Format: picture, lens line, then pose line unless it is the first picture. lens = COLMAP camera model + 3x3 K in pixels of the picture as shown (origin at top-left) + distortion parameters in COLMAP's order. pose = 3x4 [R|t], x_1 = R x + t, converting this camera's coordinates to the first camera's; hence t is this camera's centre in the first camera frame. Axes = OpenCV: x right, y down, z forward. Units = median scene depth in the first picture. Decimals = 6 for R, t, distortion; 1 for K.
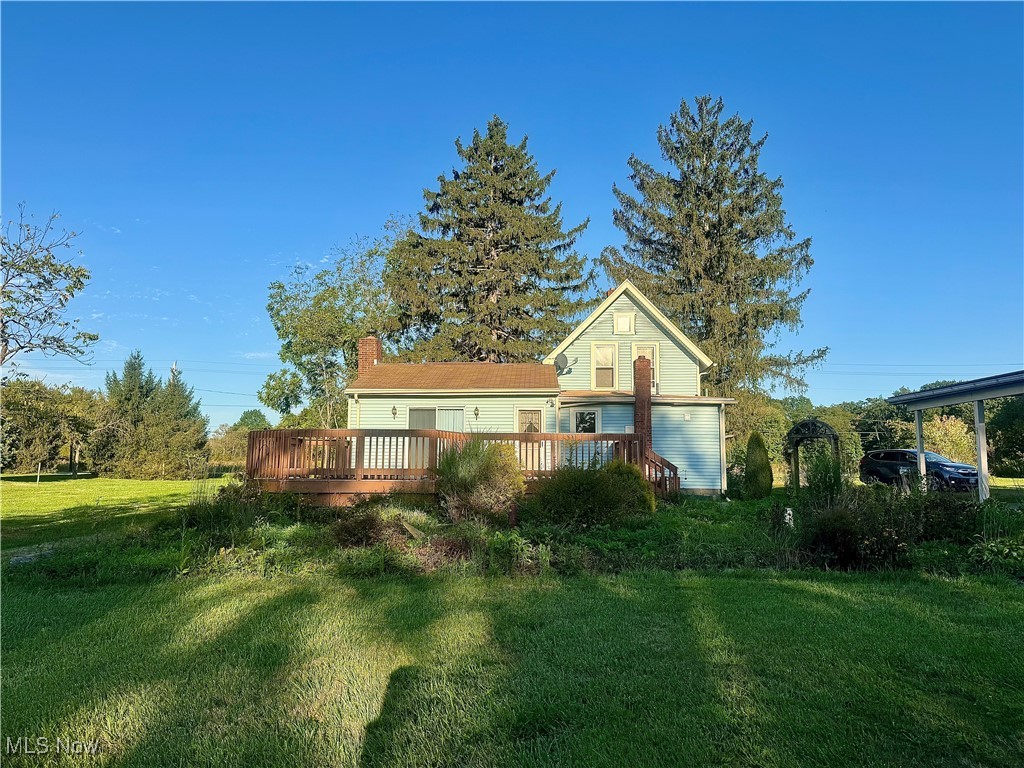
lens RADIAL K [[717.6, 0, 515.6], [0, 717.6, 377.7], [0, 0, 1]] dist [0.051310, -0.075541]
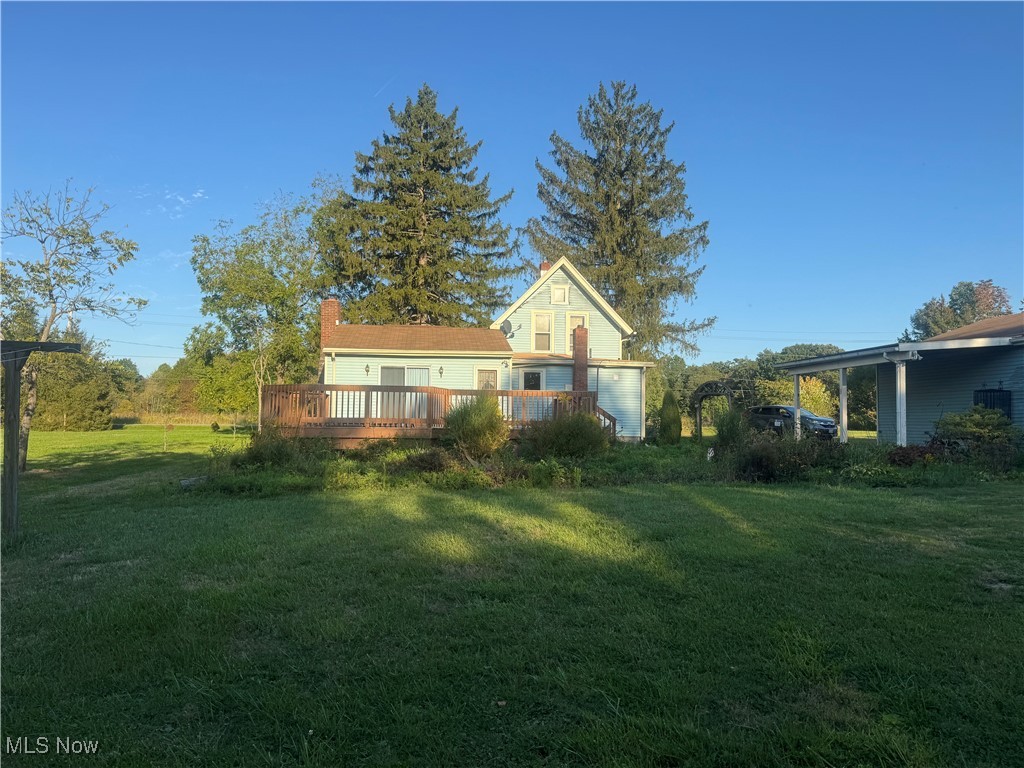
lens RADIAL K [[735.6, 0, 512.0], [0, 735.6, 384.0], [0, 0, 1]] dist [0.029250, -0.000697]
pose [[0.985601, 0.012831, 0.168598, -0.085587], [-0.025044, 0.997196, 0.070516, -0.010246], [-0.167220, -0.073723, 0.983159, -0.107584]]
